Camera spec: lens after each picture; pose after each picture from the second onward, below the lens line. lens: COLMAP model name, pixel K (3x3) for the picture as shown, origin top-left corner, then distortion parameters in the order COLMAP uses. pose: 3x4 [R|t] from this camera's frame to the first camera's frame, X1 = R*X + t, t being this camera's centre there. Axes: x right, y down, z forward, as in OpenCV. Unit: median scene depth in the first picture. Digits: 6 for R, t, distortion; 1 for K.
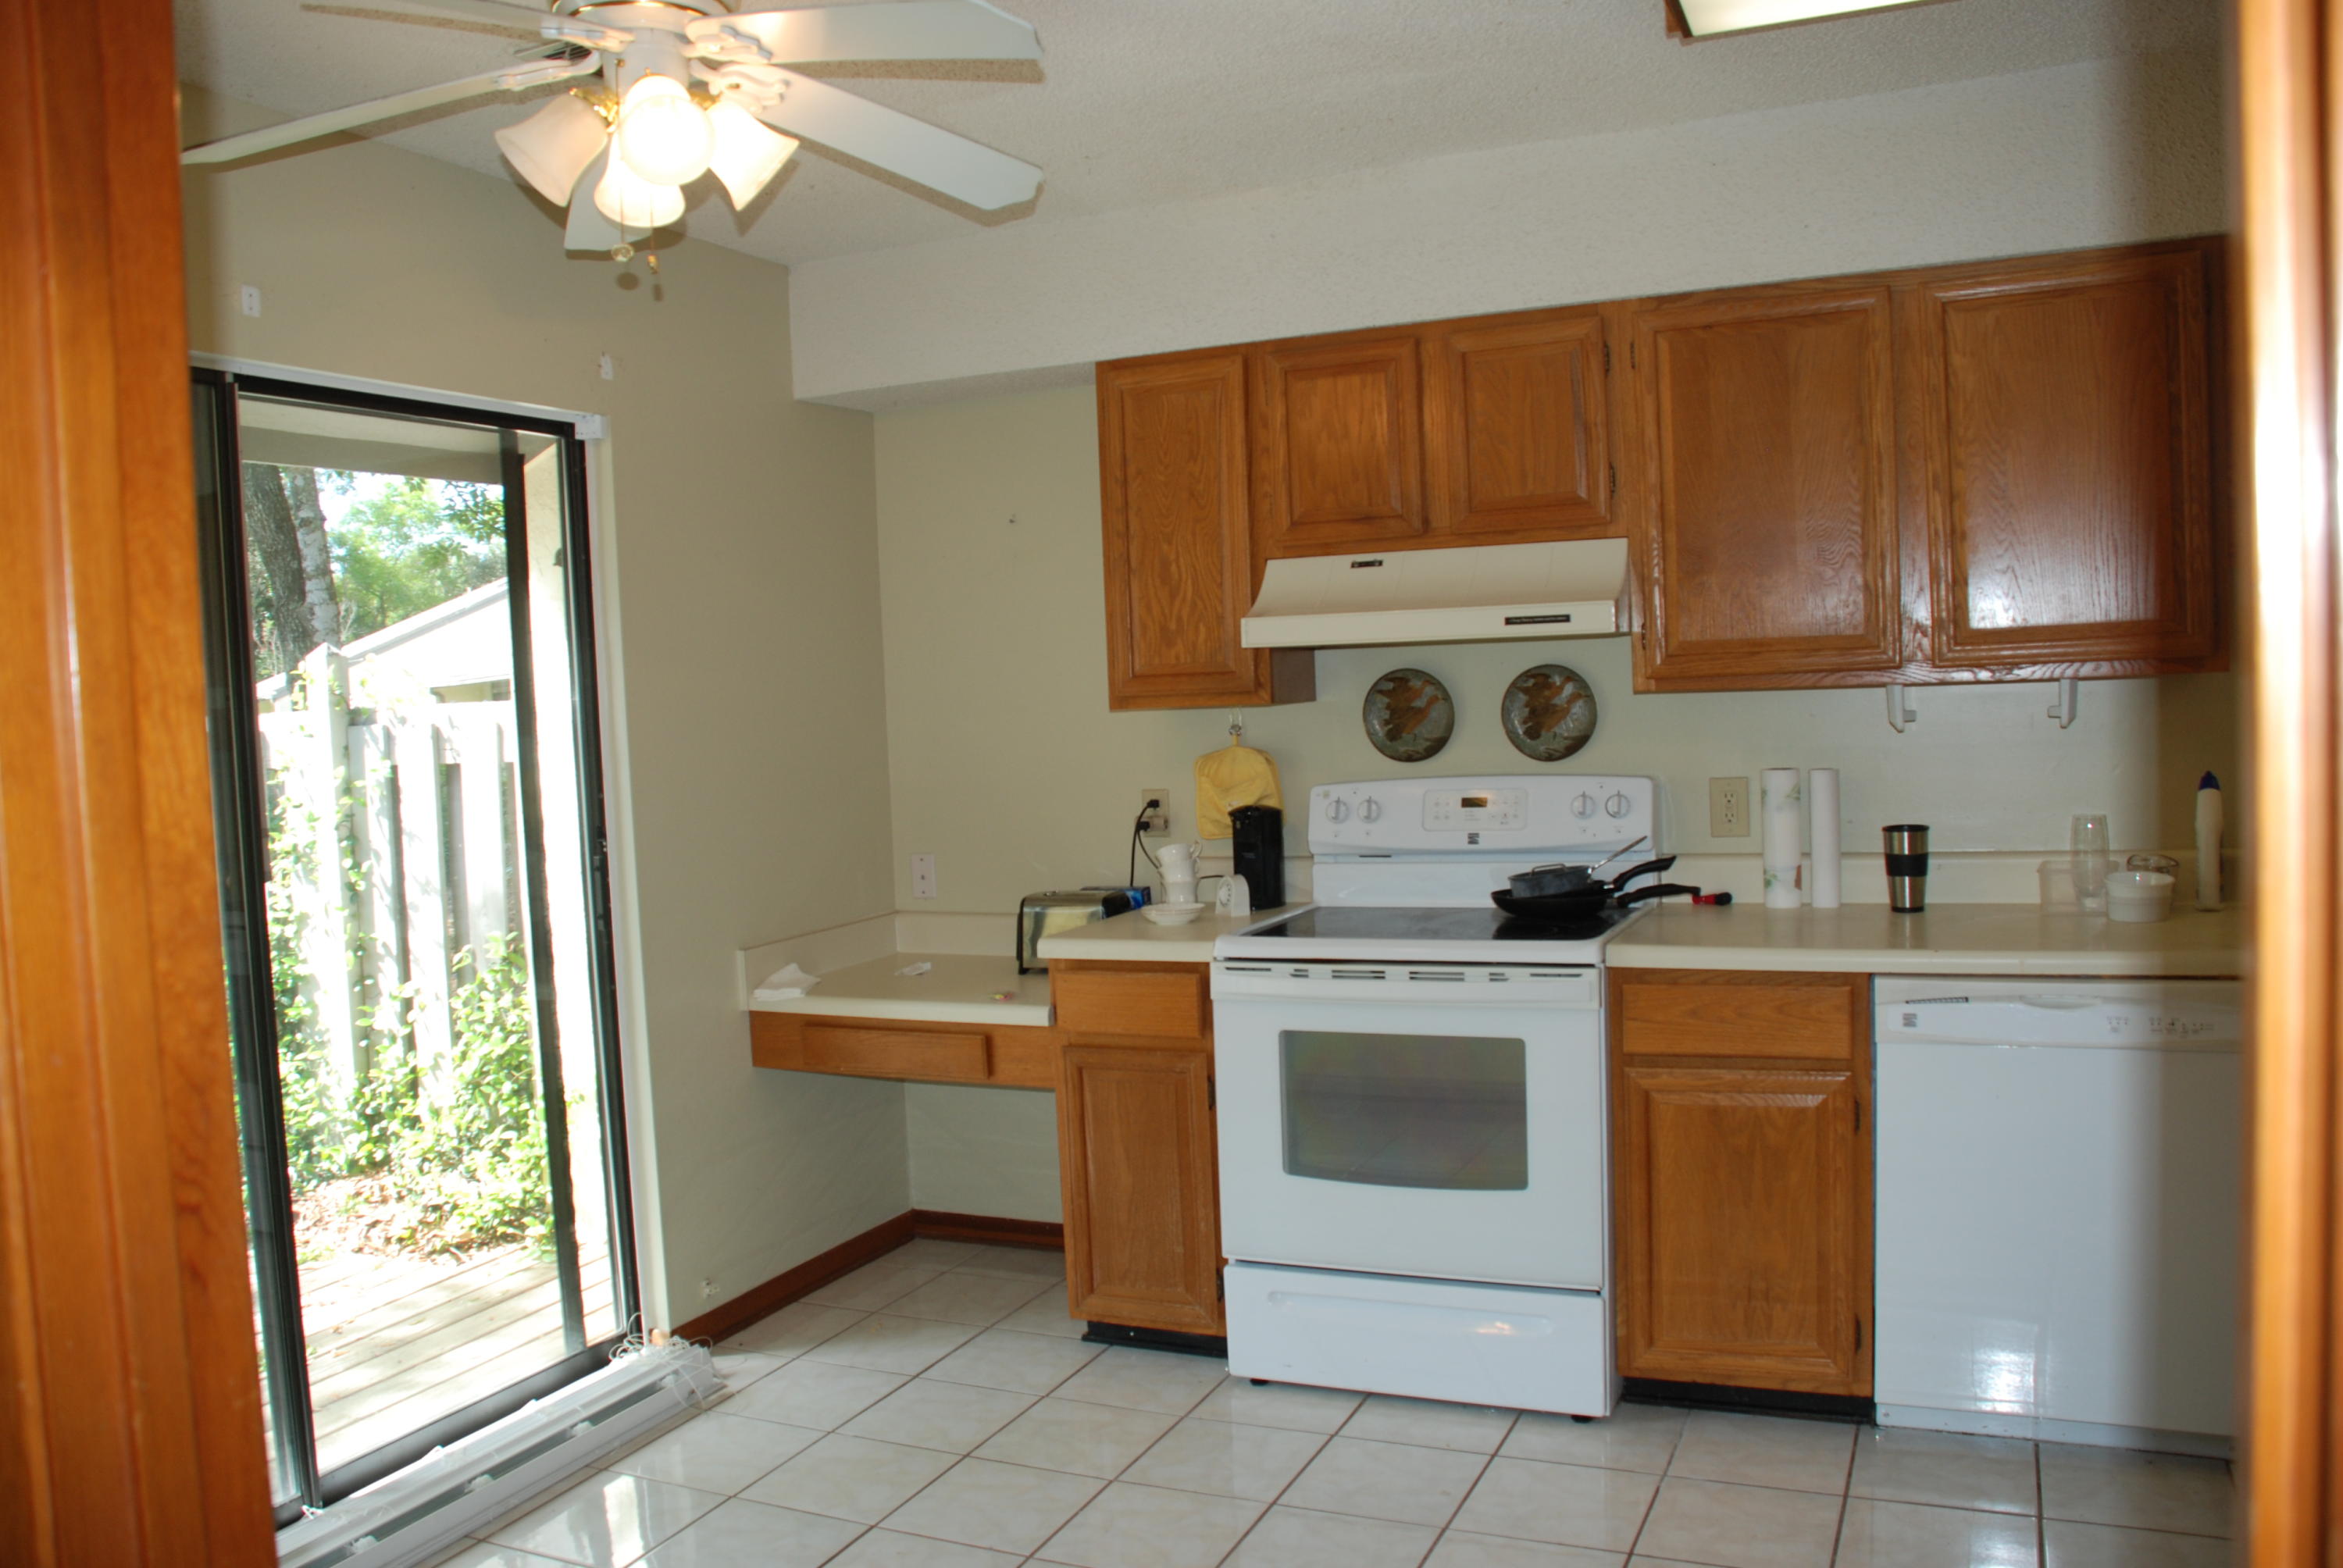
lens RADIAL K [[1777.2, 0, 1171.5], [0, 1777.2, 784.0], [0, 0, 1]] dist [-0.134052, 0.006182]
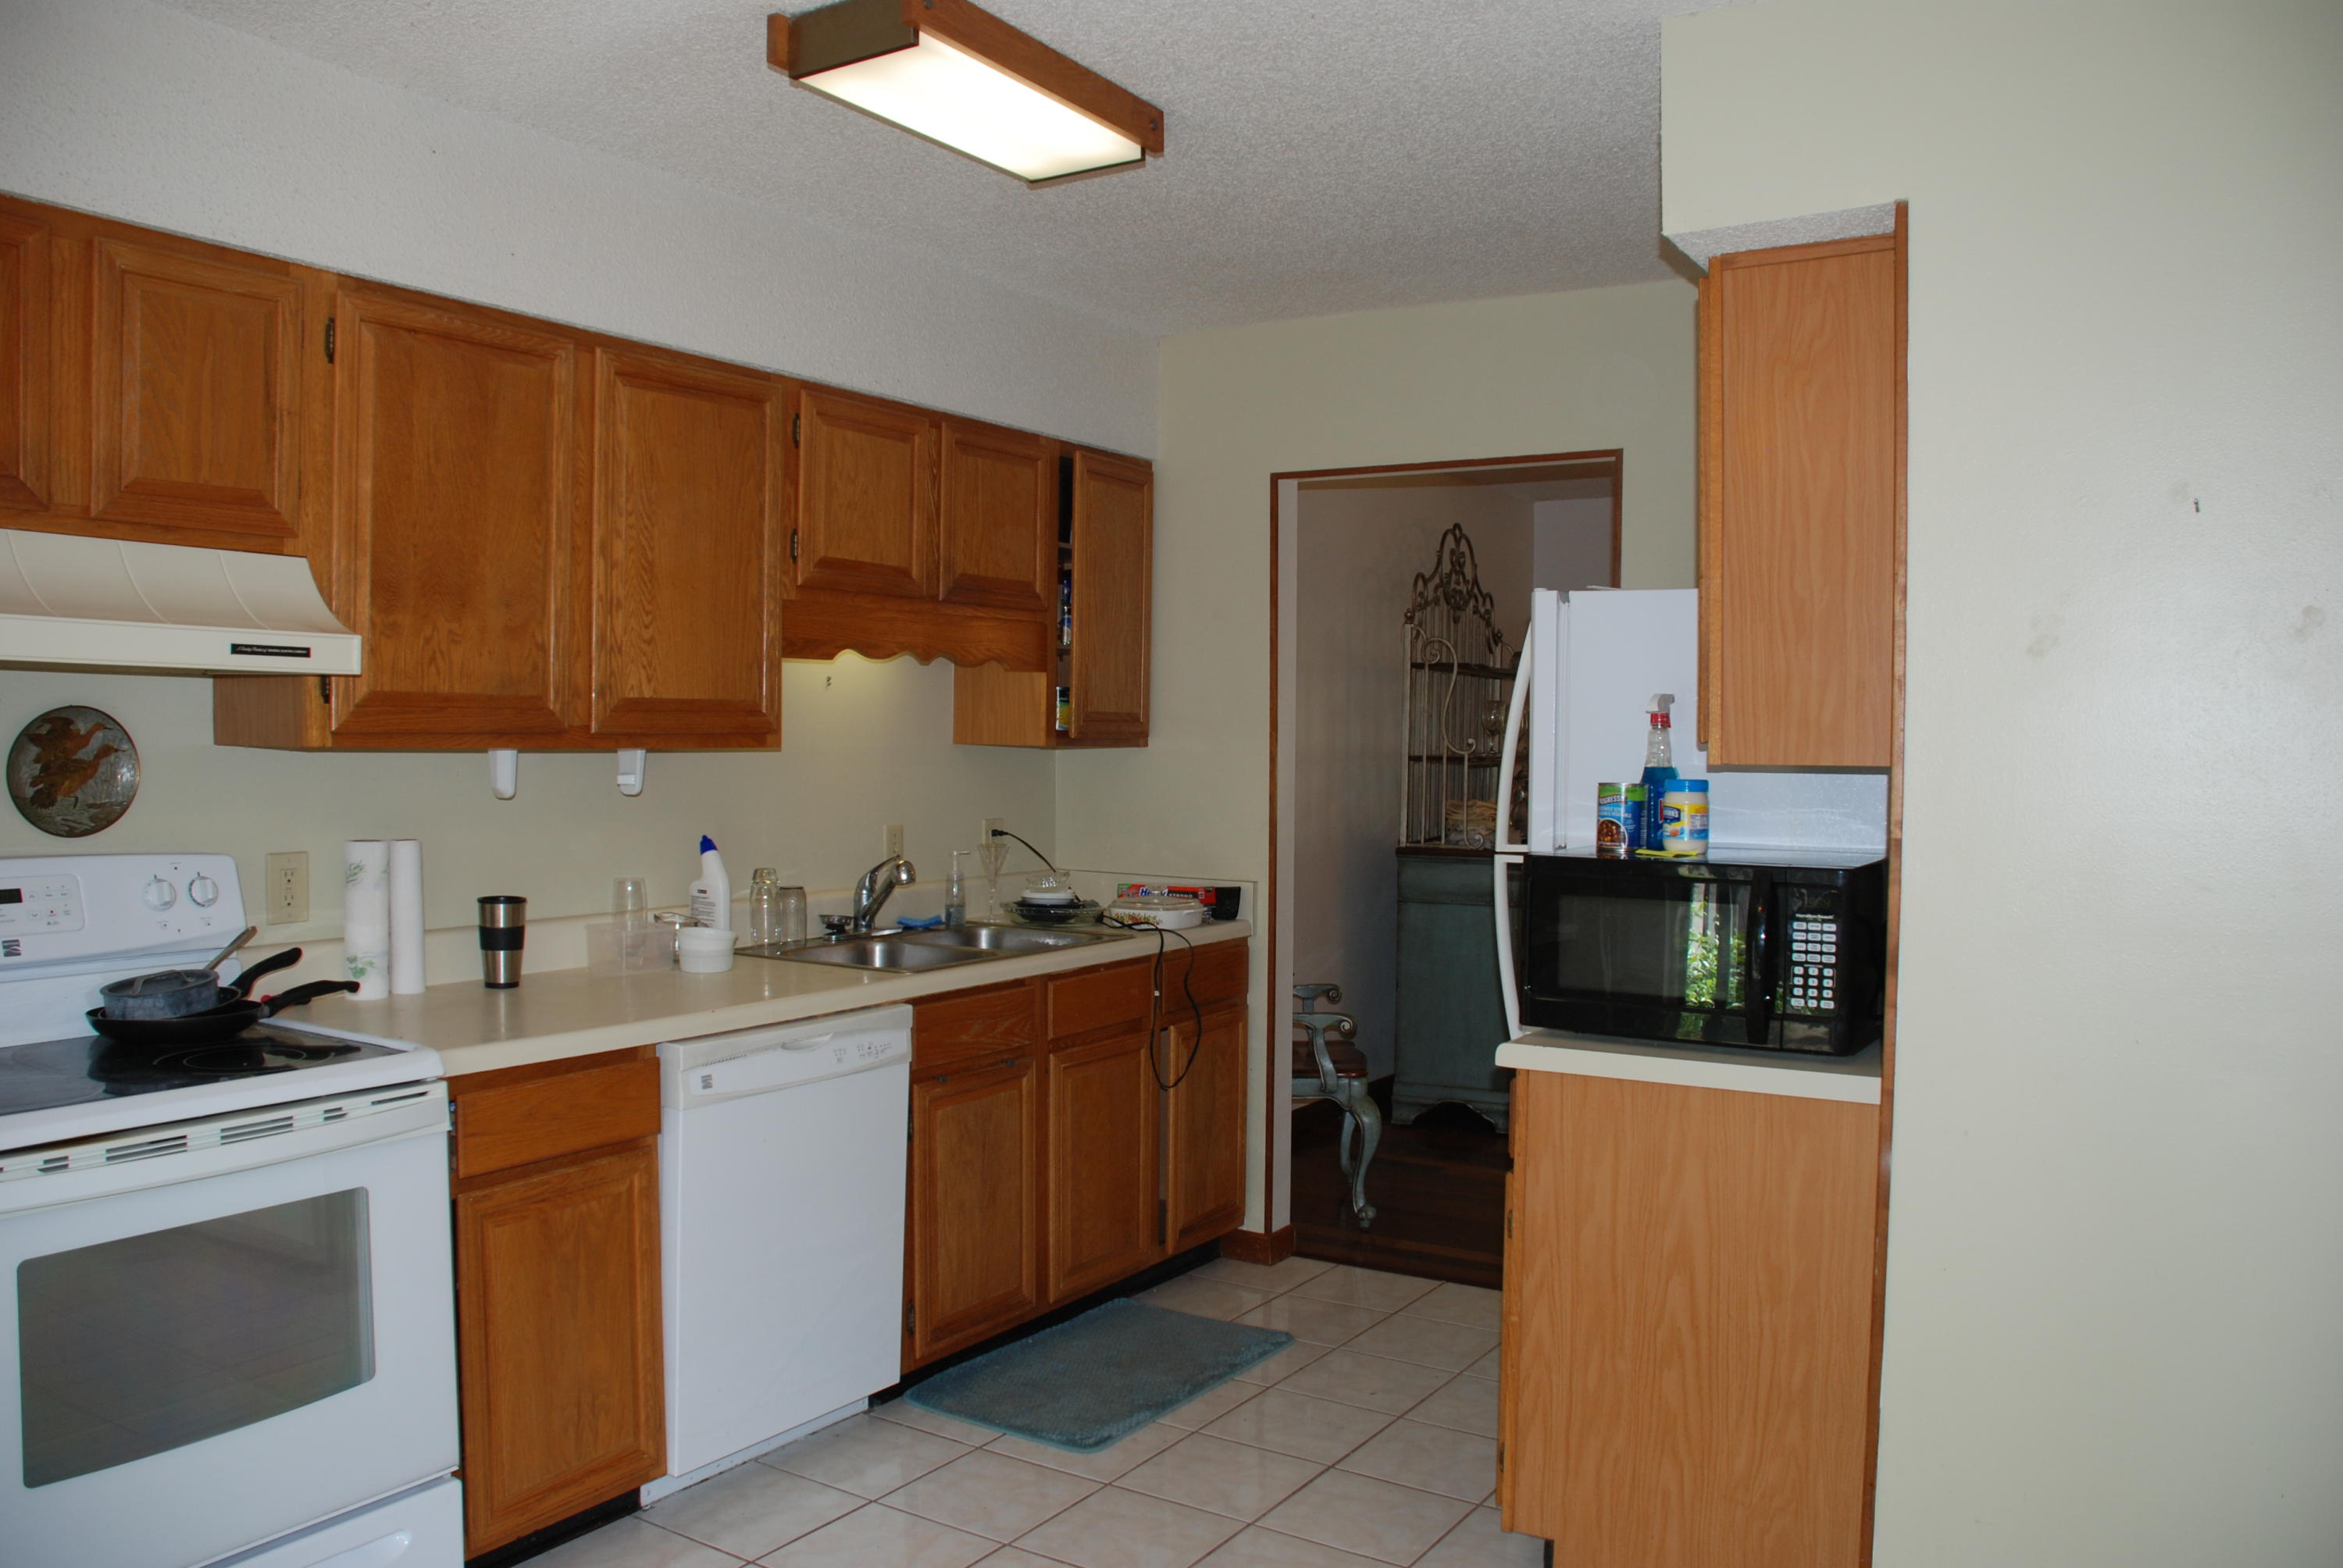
lens RADIAL K [[1777.2, 0, 1171.5], [0, 1777.2, 784.0], [0, 0, 1]] dist [-0.134052, 0.006182]
pose [[0.131258, 0.013662, 0.991254, -0.474734], [0.031477, 0.999343, -0.017941, -0.008832], [-0.990848, 0.033557, 0.130742, 0.506548]]
